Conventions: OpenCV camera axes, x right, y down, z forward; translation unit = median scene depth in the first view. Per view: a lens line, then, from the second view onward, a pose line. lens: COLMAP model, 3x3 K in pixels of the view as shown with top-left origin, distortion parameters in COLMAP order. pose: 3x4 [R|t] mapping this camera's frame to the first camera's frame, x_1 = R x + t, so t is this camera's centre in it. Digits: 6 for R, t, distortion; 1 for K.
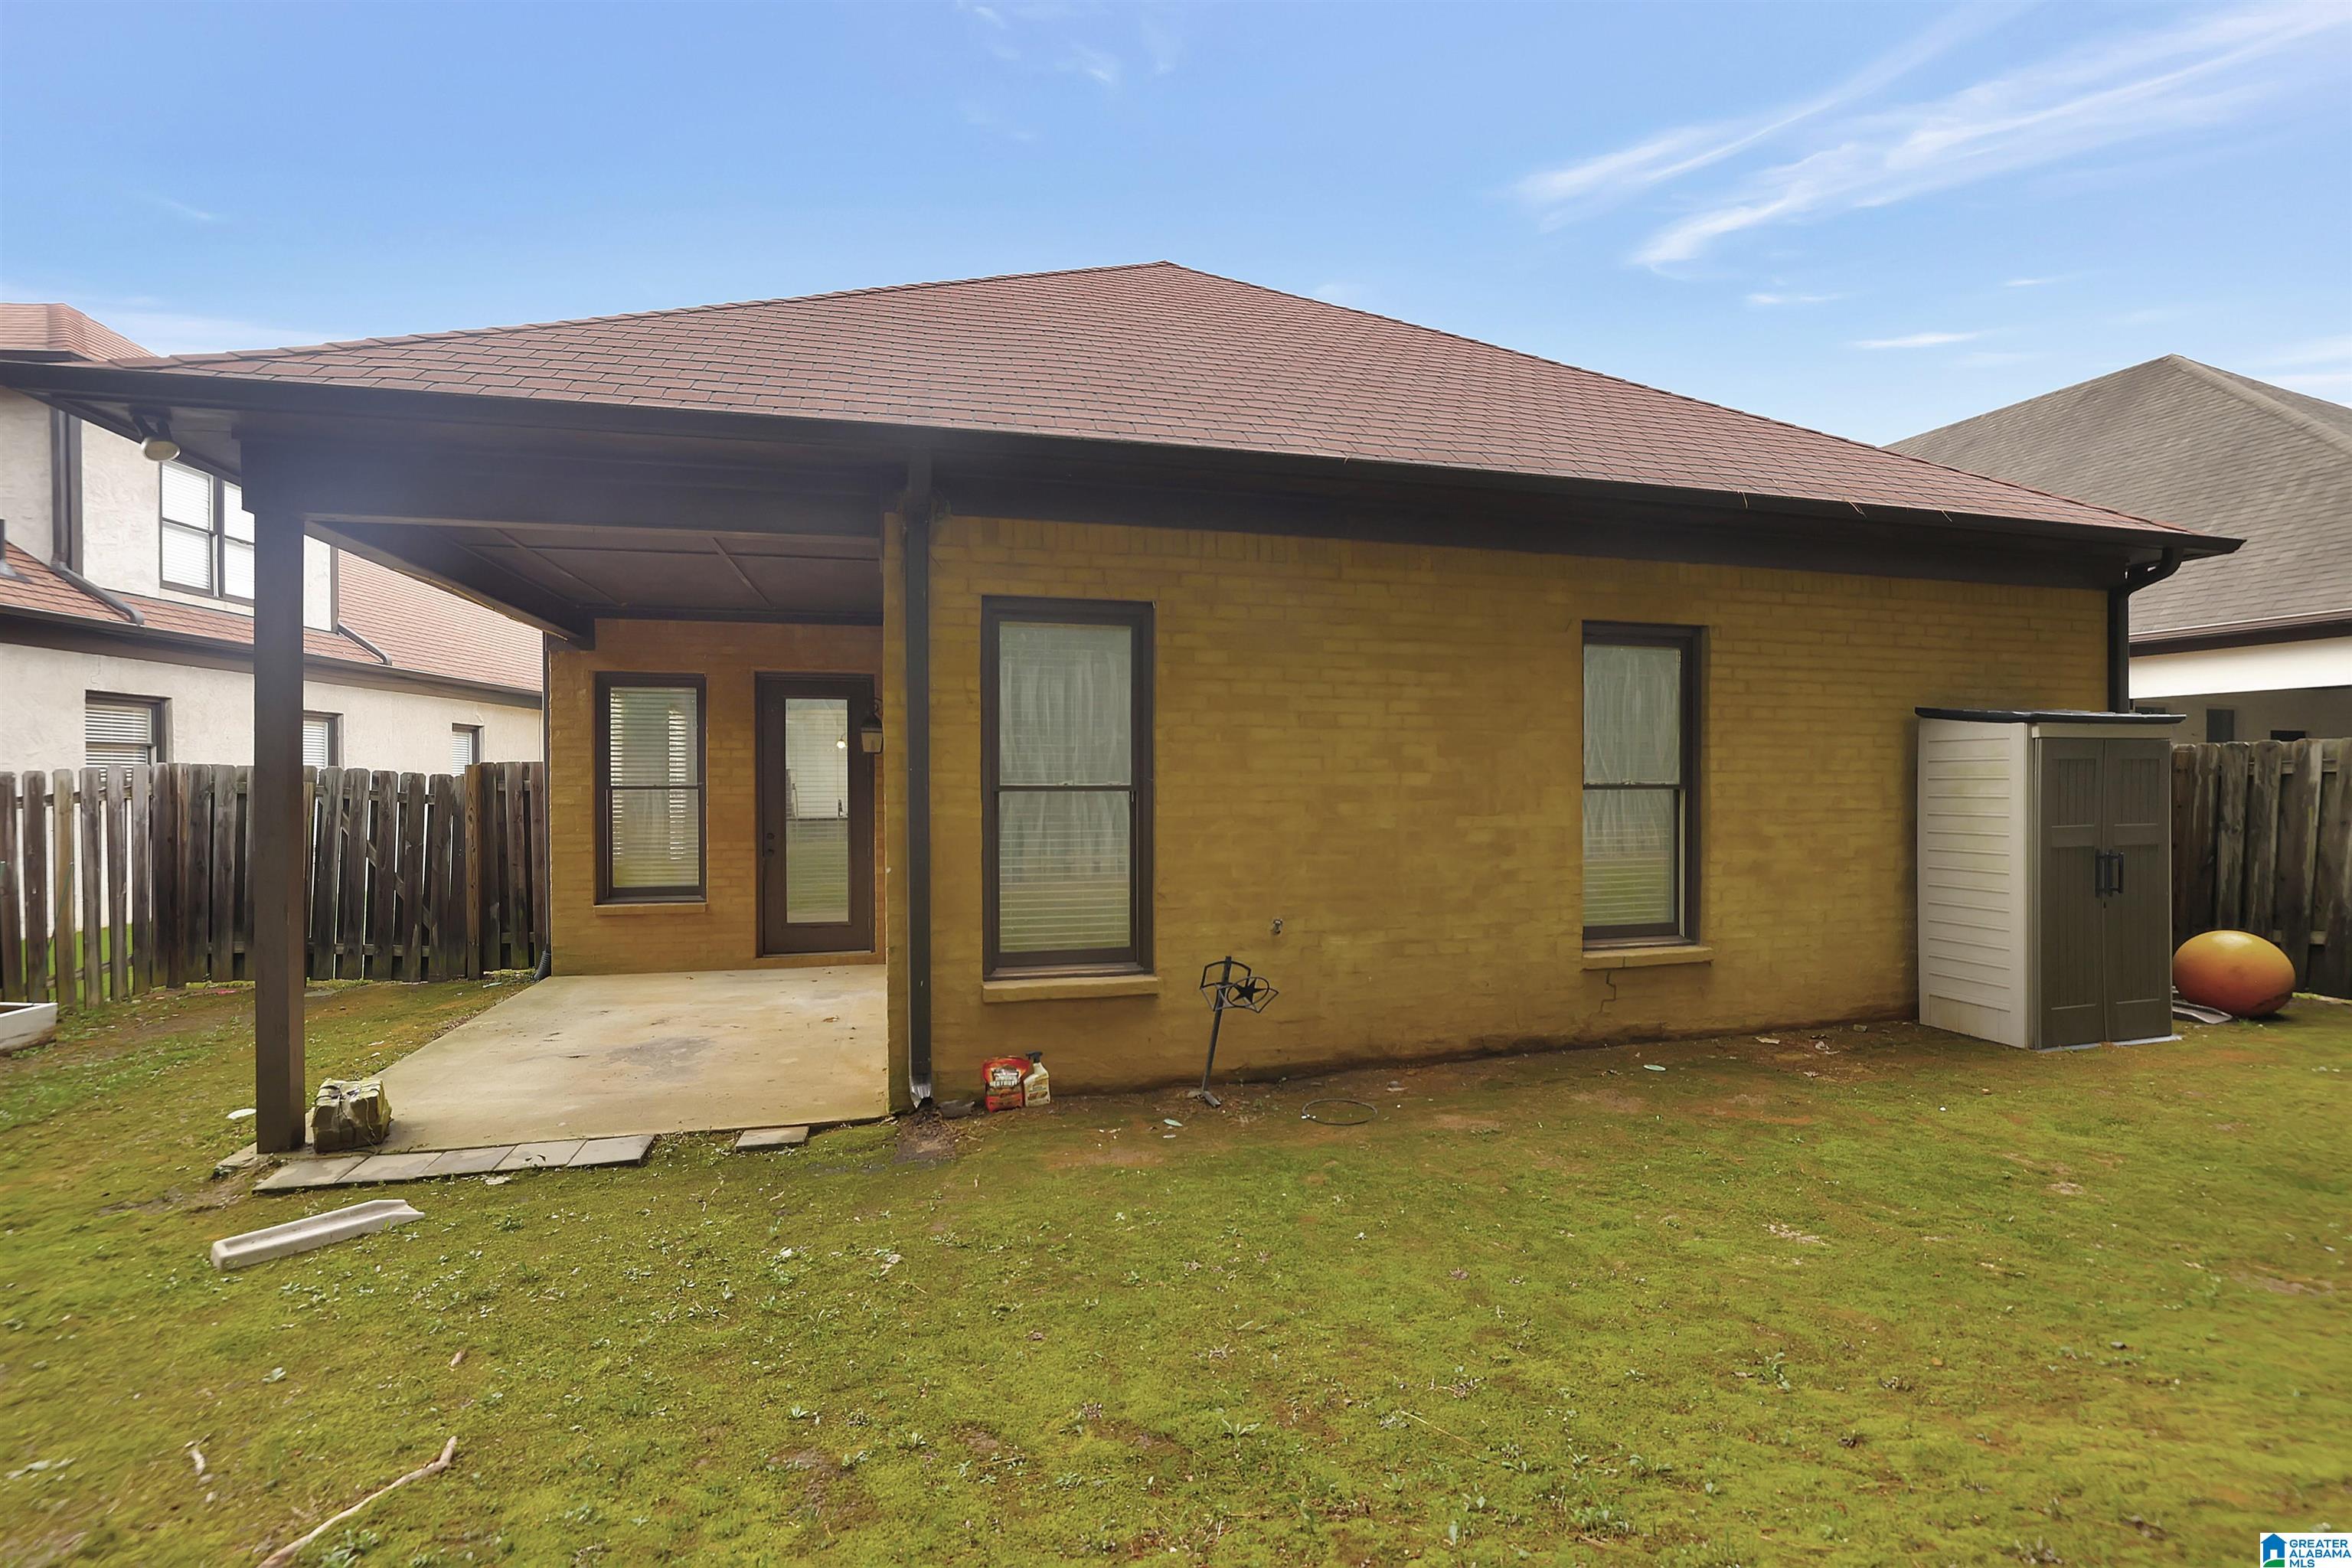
lens RADIAL K [[1024.1, 0, 1182.3], [0, 1024.1, 777.4], [0, 0, 1]] dist [-0.039327, 0.012411]
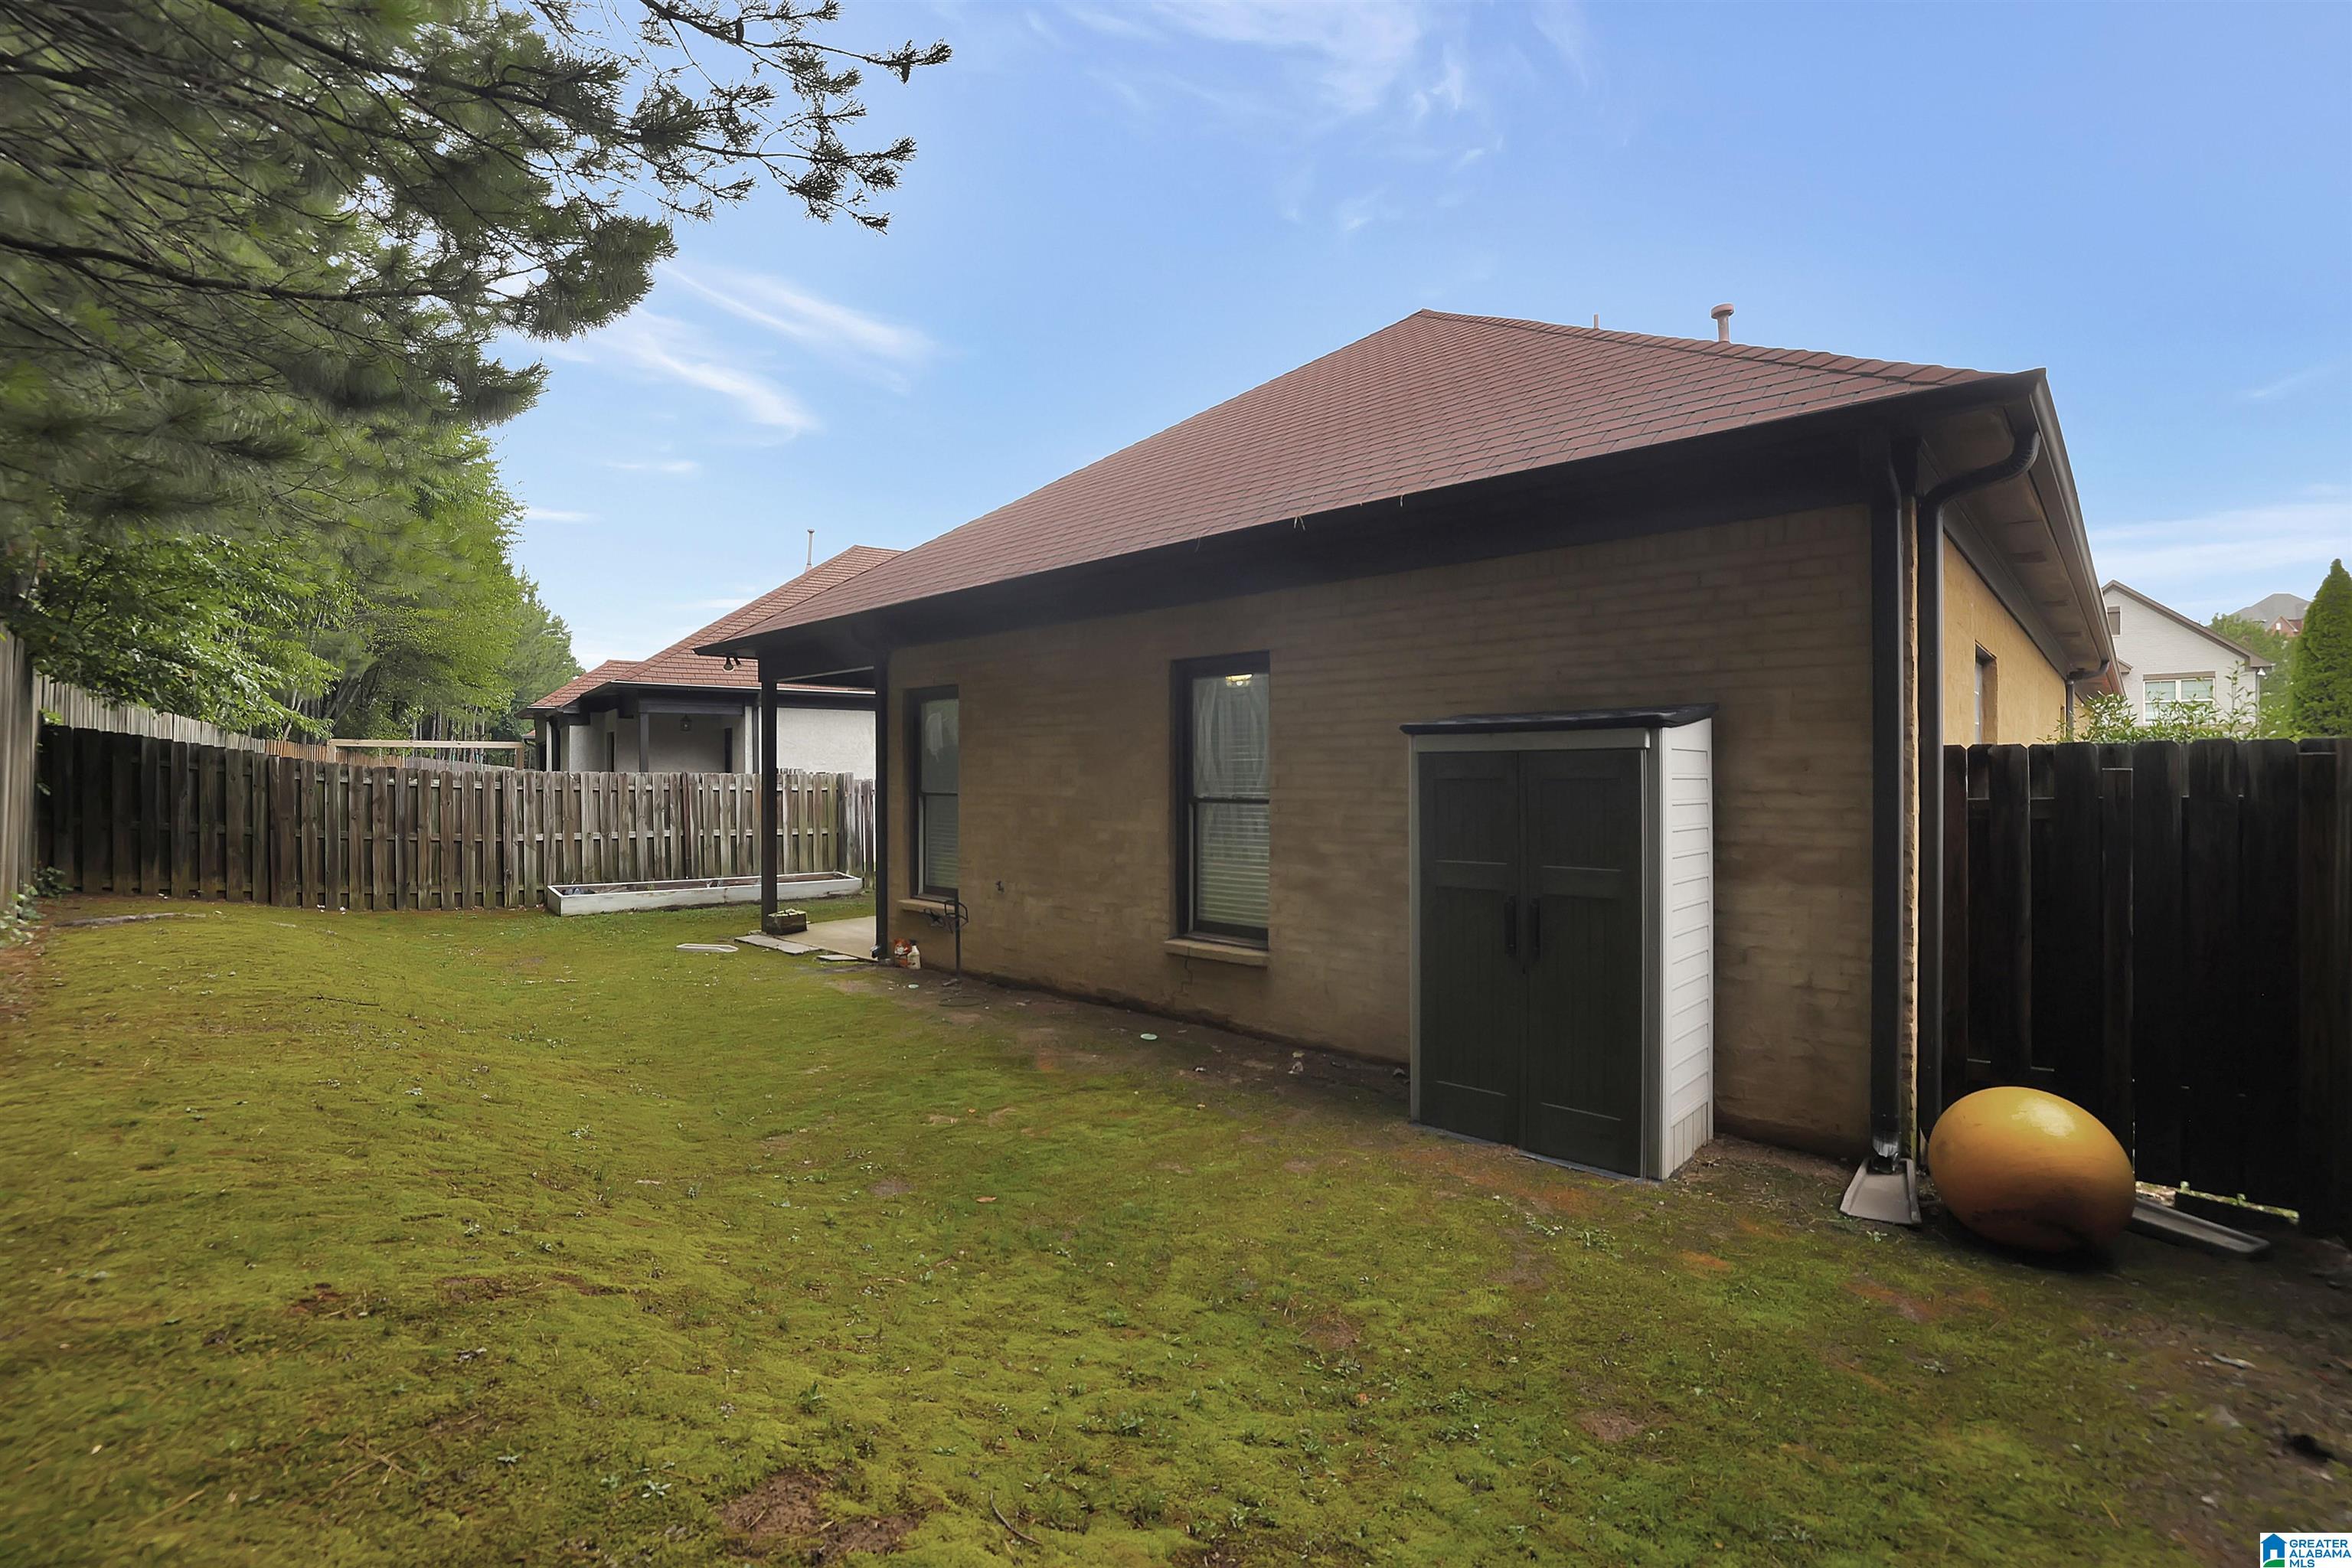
lens RADIAL K [[1024.1, 0, 1176.4], [0, 1024.1, 781.8], [0, 0, 1]] dist [-0.039327, 0.012411]
pose [[0.541371, 0.000783, -0.840783, 1.383019], [-0.012372, 0.999899, -0.007035, -0.003607], [0.840693, 0.014211, 0.541326, 0.345225]]
